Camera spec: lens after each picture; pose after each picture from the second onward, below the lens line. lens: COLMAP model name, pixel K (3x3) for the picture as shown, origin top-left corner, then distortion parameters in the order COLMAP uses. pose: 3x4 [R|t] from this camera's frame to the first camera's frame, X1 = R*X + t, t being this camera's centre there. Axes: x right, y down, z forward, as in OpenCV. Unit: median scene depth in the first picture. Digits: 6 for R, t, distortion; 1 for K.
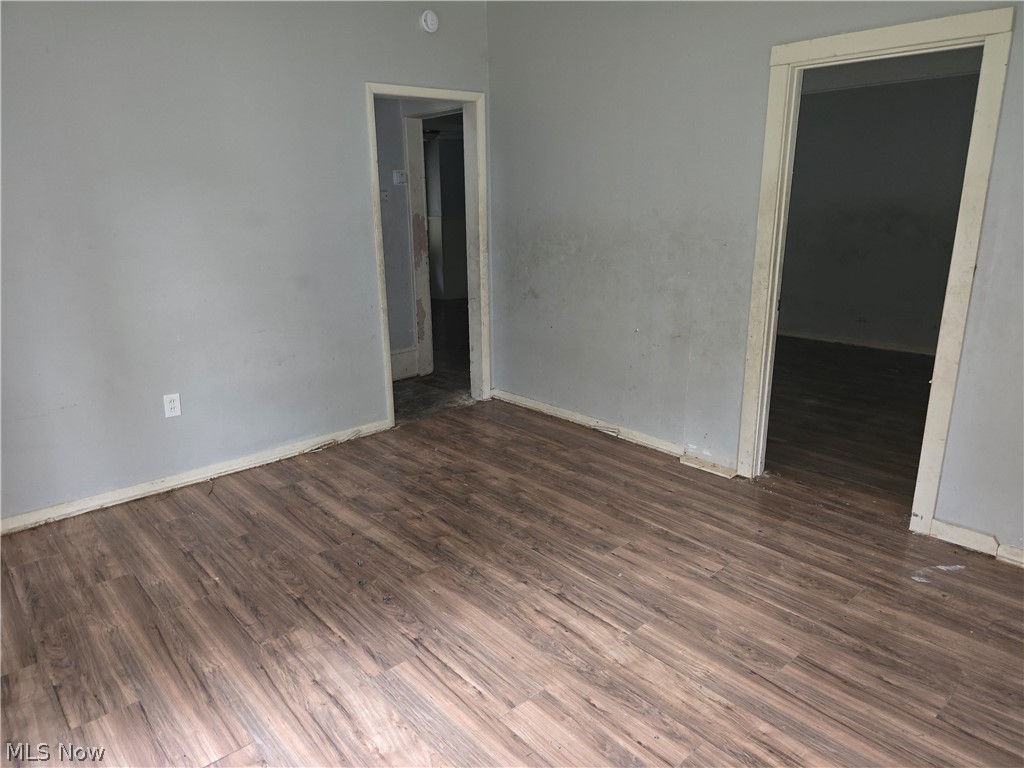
lens RADIAL K [[689.5, 0, 508.5], [0, 689.5, 377.6], [0, 0, 1]] dist [0.060096, -0.050131]
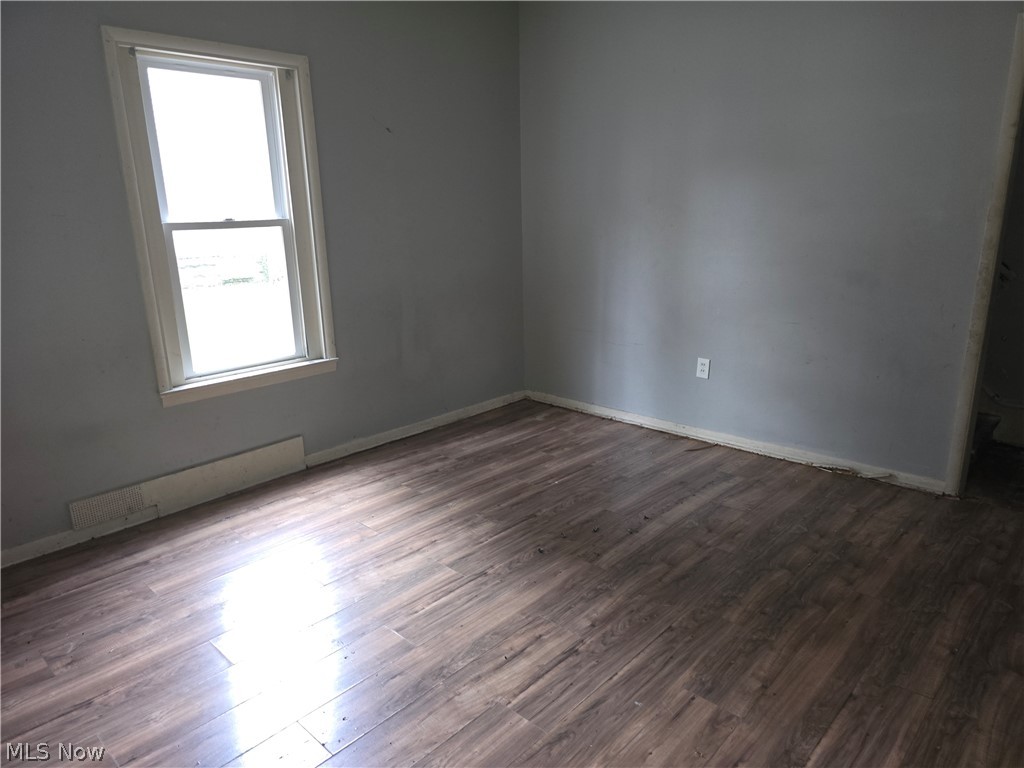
lens RADIAL K [[689.5, 0, 510.9], [0, 689.5, 385.3], [0, 0, 1]] dist [0.060096, -0.050131]
pose [[0.086644, 0.273822, -0.957870, 0.717572], [-0.232786, 0.940434, 0.247781, -0.173061], [0.968661, 0.201510, 0.145225, 0.651059]]
